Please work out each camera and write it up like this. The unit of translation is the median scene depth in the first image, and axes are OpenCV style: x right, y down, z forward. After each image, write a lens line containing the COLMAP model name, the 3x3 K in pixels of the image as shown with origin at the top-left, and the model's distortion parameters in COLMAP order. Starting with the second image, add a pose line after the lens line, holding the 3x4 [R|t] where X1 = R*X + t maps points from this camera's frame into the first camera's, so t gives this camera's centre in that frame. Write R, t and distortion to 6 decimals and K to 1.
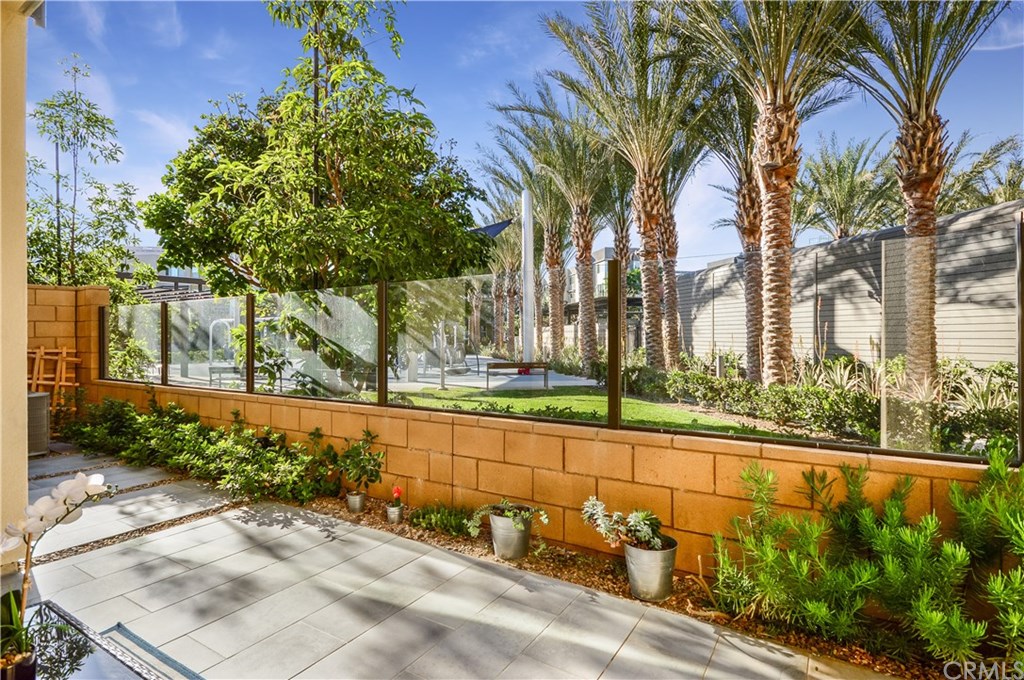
lens RADIAL K [[515.6, 0, 504.7], [0, 515.6, 340.9], [0, 0, 1]] dist [0.013093, 0.001570]
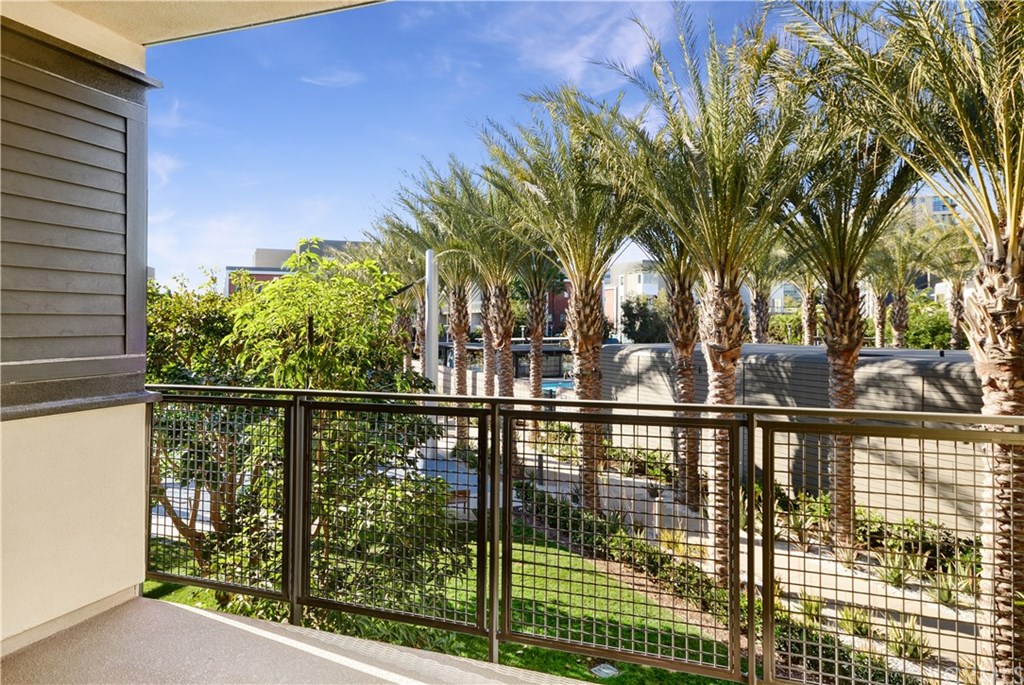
lens RADIAL K [[636.6, 0, 516.3], [0, 636.6, 334.2], [0, 0, 1]] dist [0.008189, 0.006981]
pose [[0.972434, 0.004952, 0.233125, -0.147175], [-0.005579, 0.999982, 0.002030, -0.356115], [-0.233110, -0.003274, 0.972445, -0.099459]]
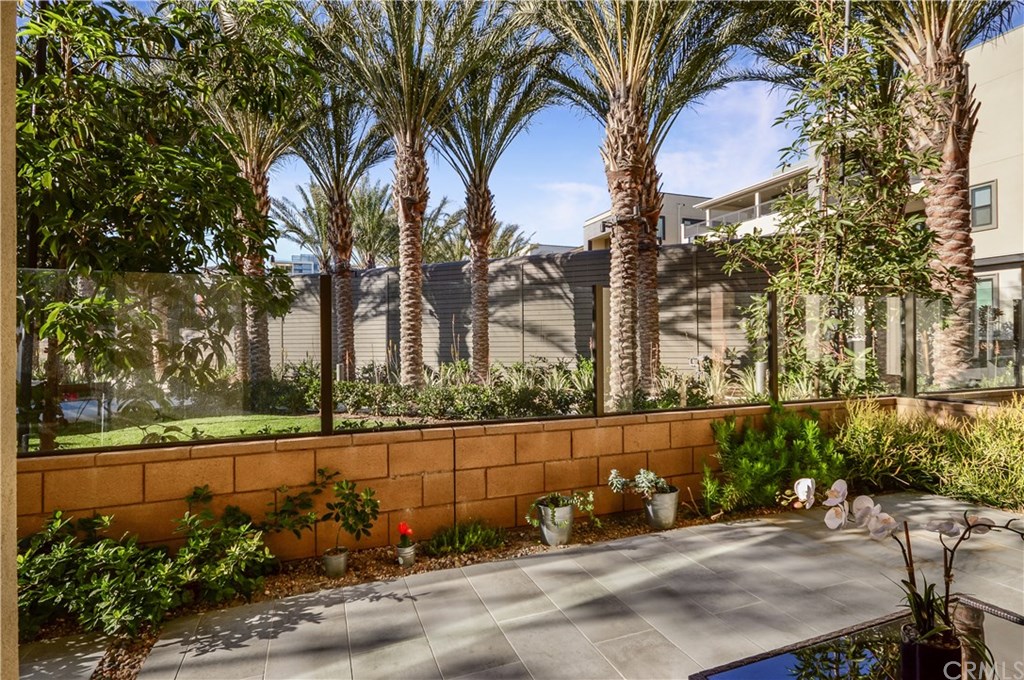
lens RADIAL K [[515.6, 0, 513.0], [0, 515.6, 345.9], [0, 0, 1]] dist [0.013093, 0.001570]
pose [[0.588454, -0.005492, 0.808512, -0.287725], [0.014524, 0.999887, -0.003779, -0.000586], [-0.808400, 0.013966, 0.588467, 0.129177]]
